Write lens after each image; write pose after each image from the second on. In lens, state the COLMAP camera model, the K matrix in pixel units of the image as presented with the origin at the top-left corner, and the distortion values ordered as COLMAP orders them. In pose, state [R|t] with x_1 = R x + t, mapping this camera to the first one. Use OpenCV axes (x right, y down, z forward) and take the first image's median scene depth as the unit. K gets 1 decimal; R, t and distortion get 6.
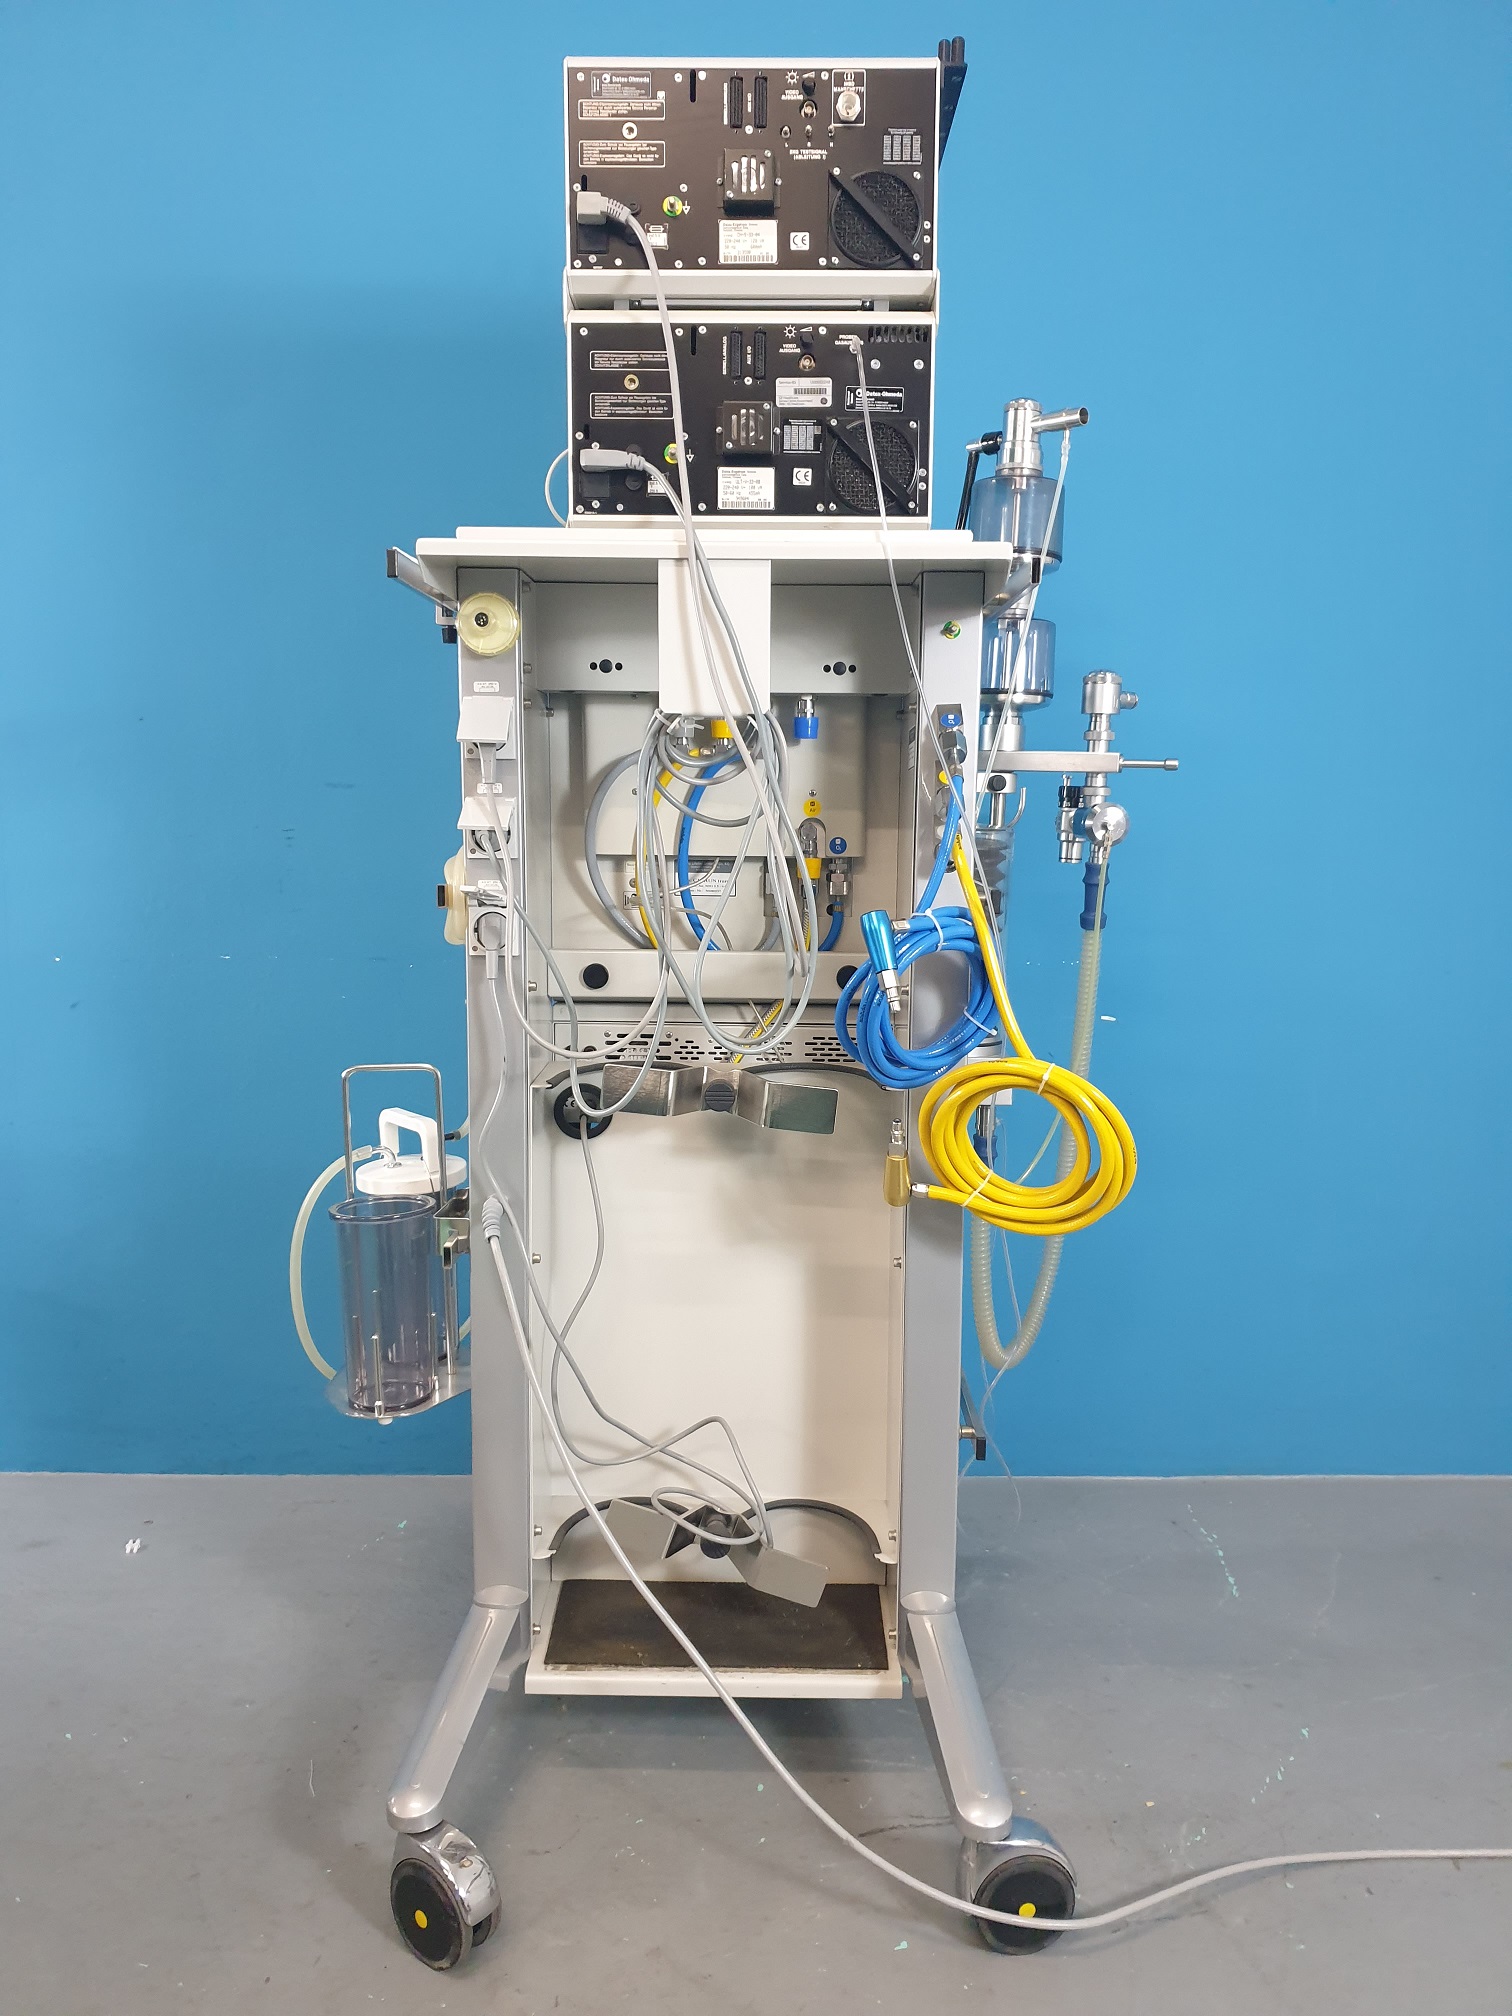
lens RADIAL K [[1546.8, 0, 756.0], [0, 1546.8, 1008.0], [0, 0, 1]] dist [0.096953, -0.095995]
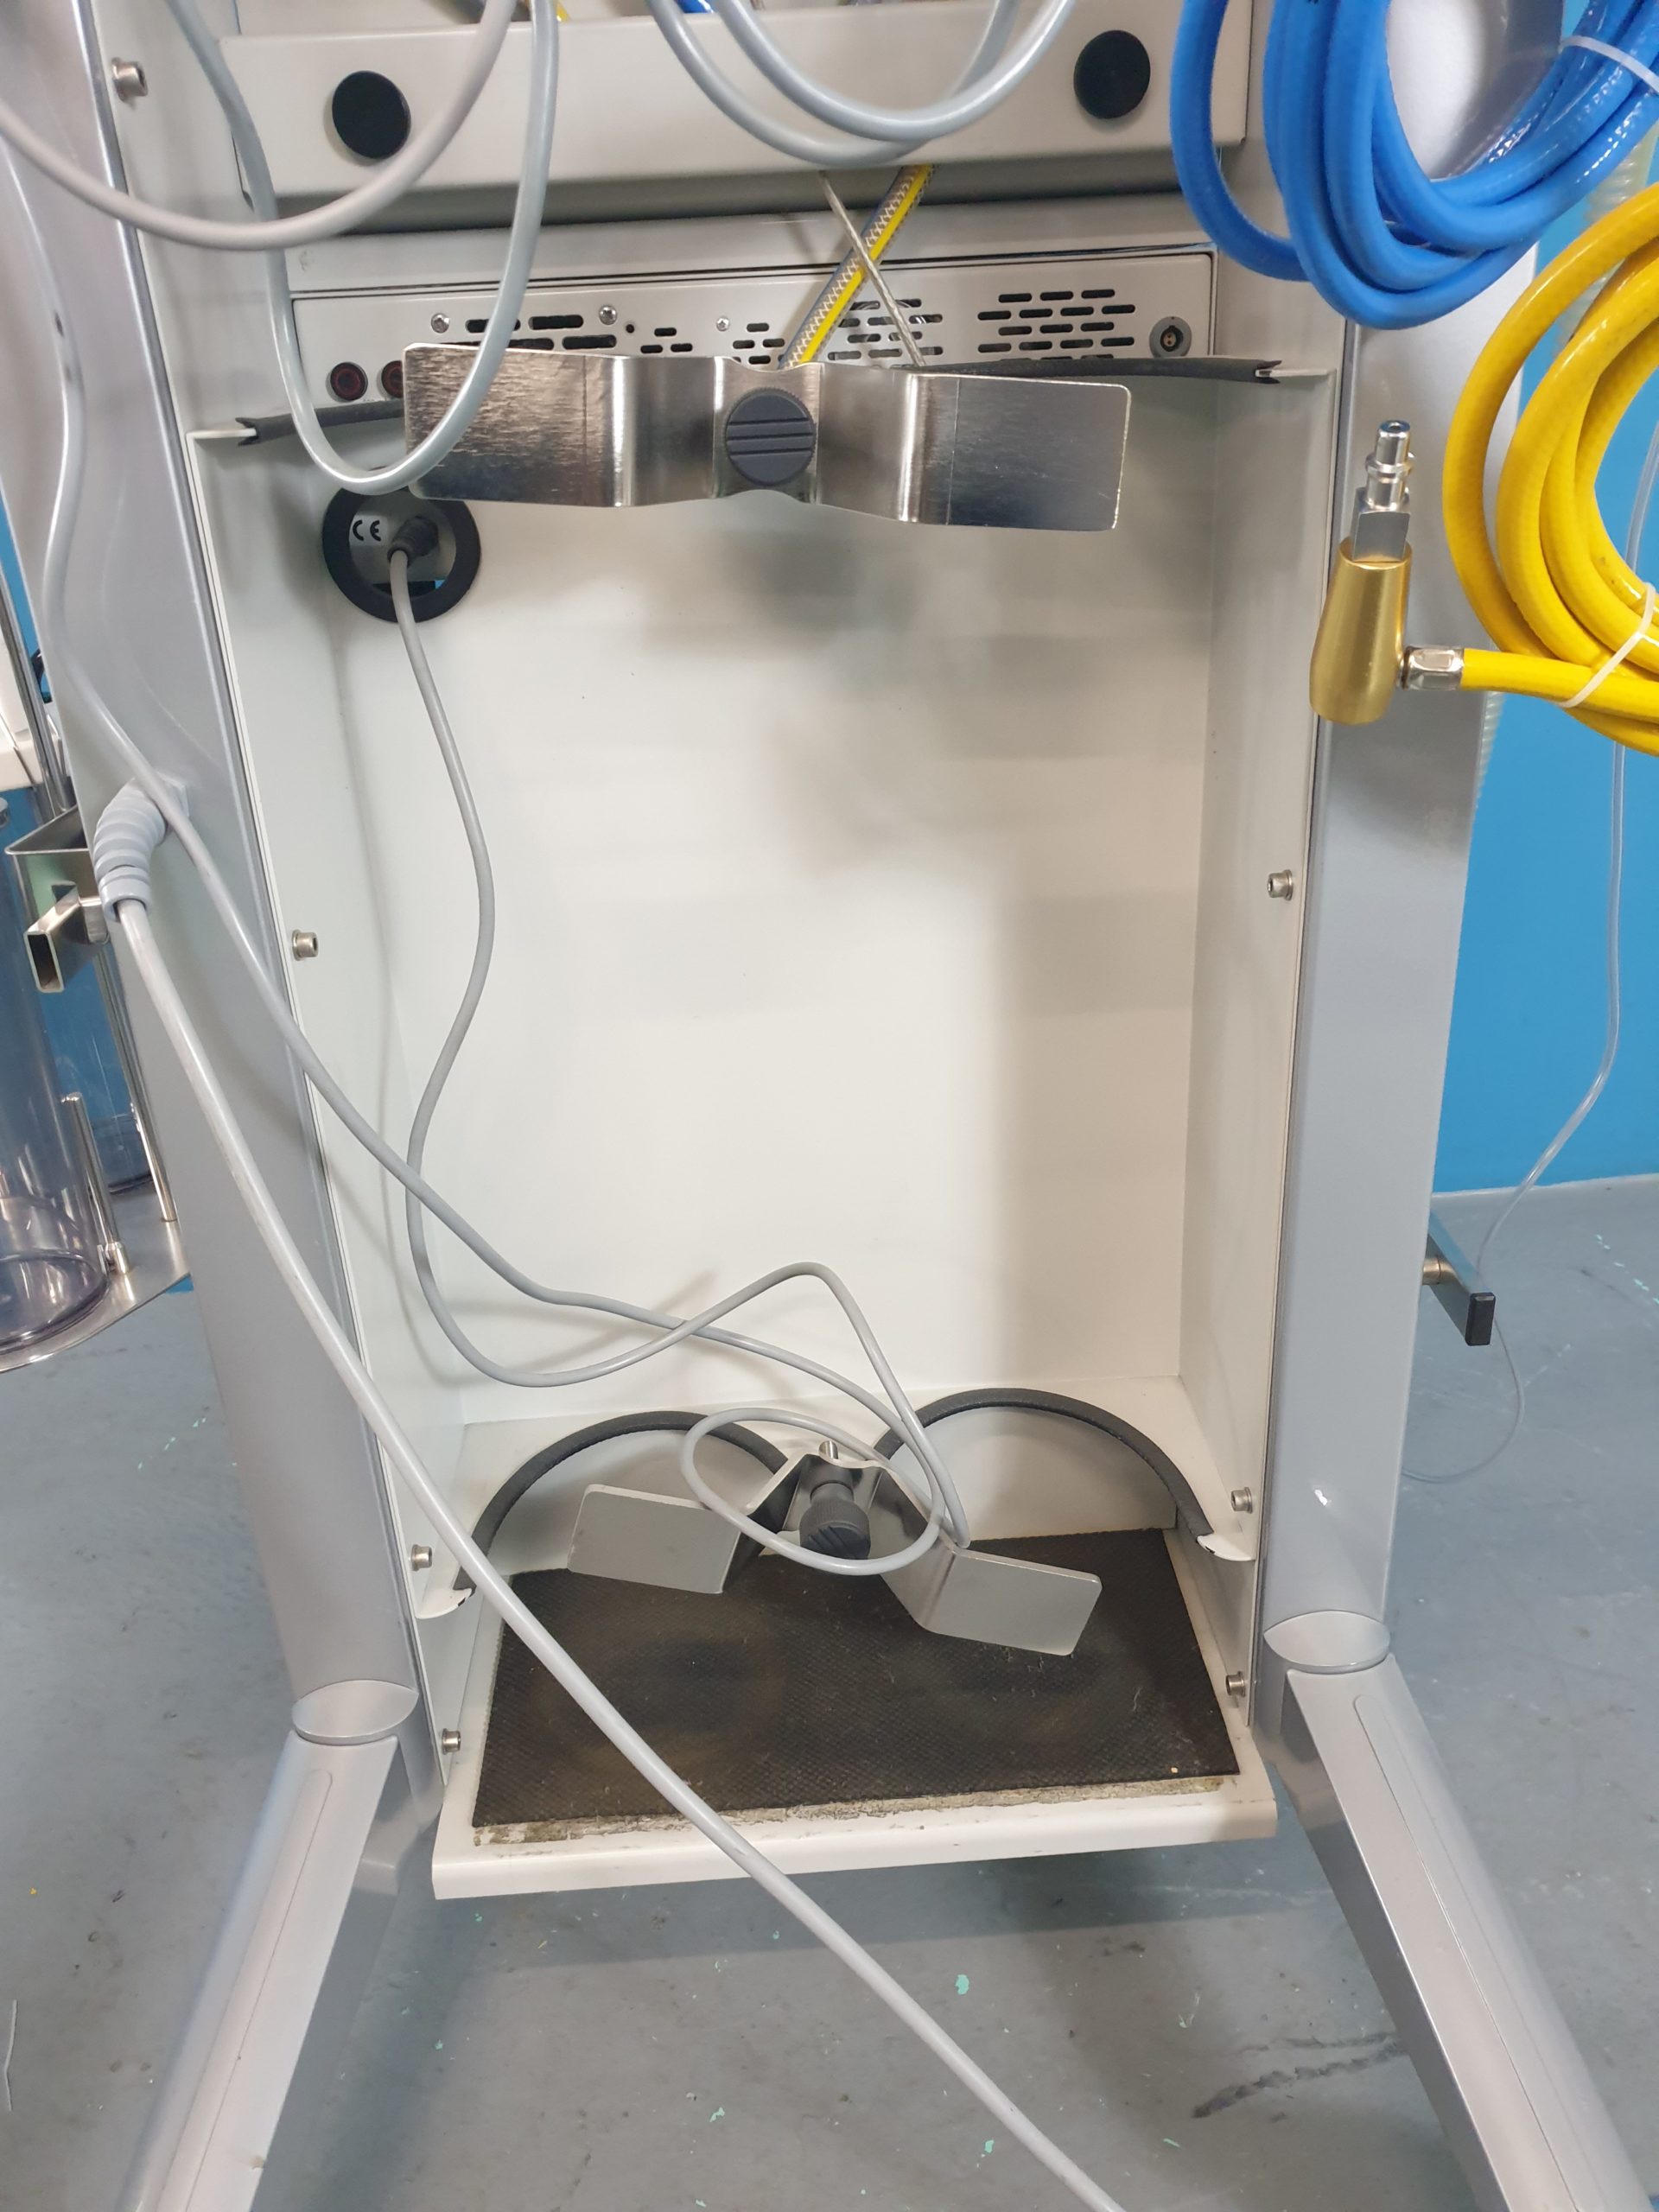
lens RADIAL K [[1643.5, 0, 819.1], [0, 1643.5, 1061.1], [0, 0, 1]] dist [0.003189, -0.000376]
pose [[0.996699, -0.077785, 0.023232, -0.030113], [0.068225, 0.957698, 0.279572, 0.083722], [-0.043996, -0.277064, 0.959844, 0.594081]]
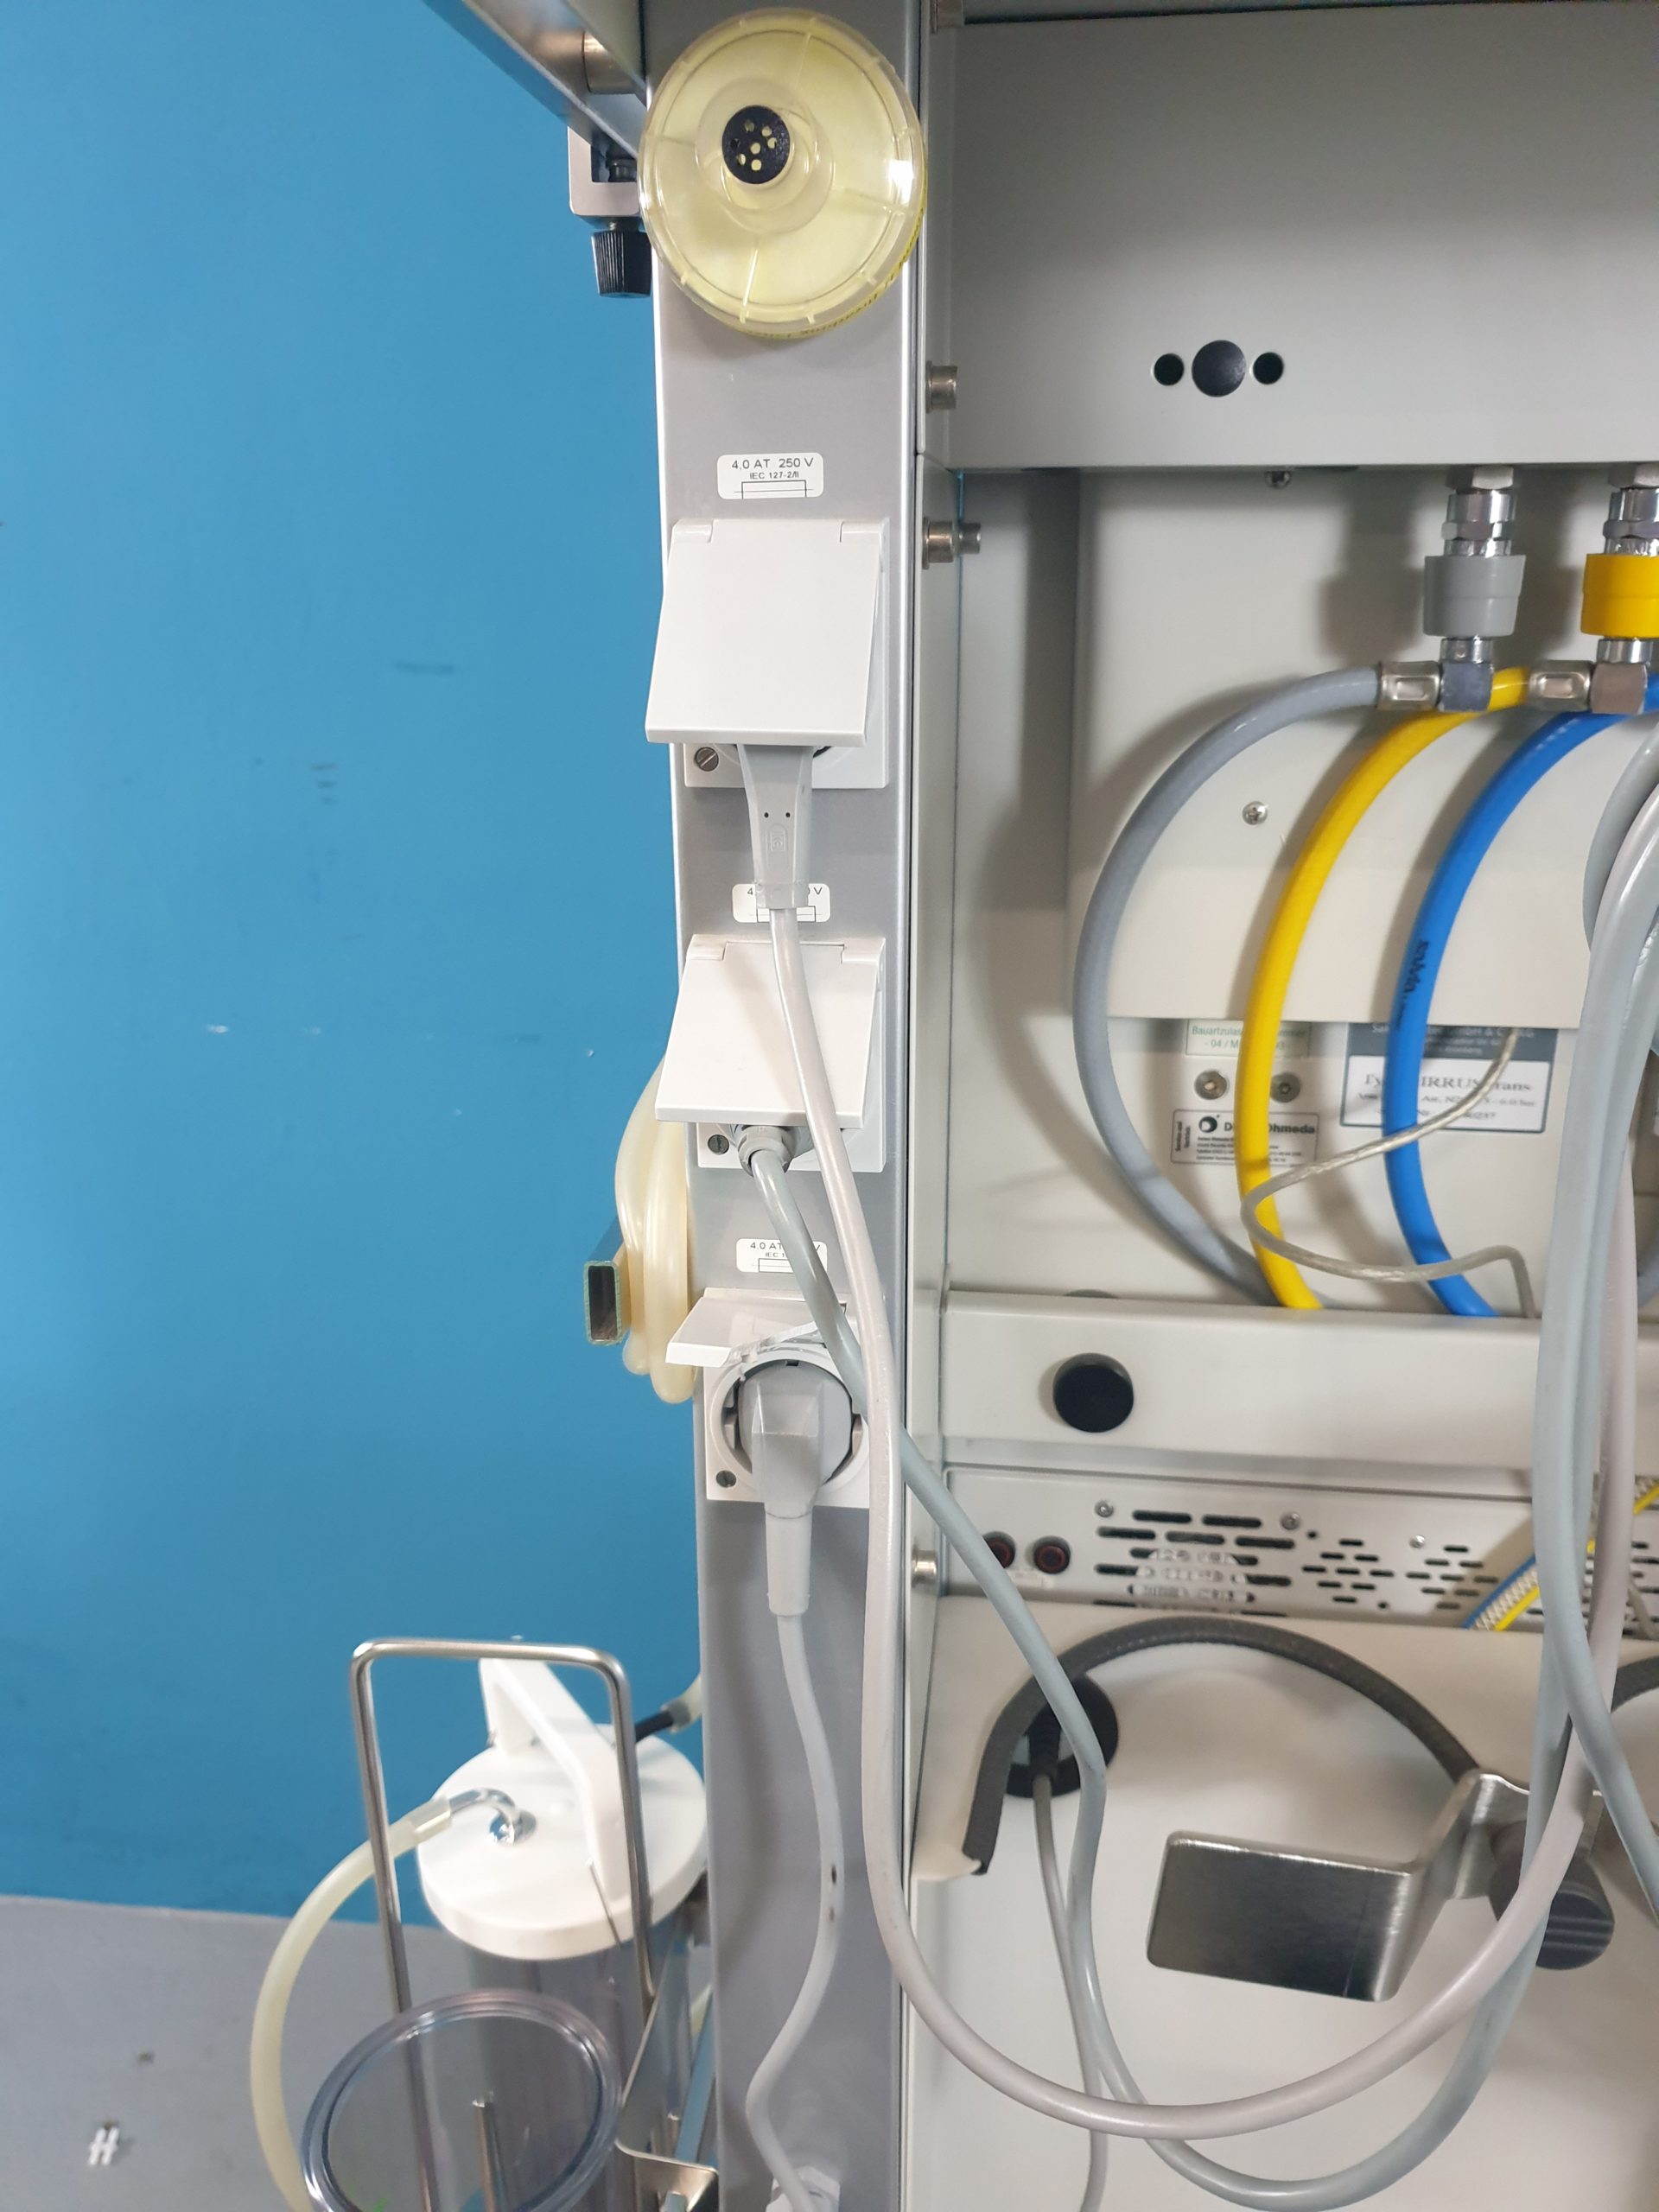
lens RADIAL K [[1643.5, 0, 819.1], [0, 1643.5, 1061.1], [0, 0, 1]] dist [0.003189, -0.000376]
pose [[0.993386, 0.022905, -0.112514, -0.123961], [-0.002773, 0.984400, 0.175922, -0.148399], [0.114788, -0.174447, 0.977953, 0.677617]]
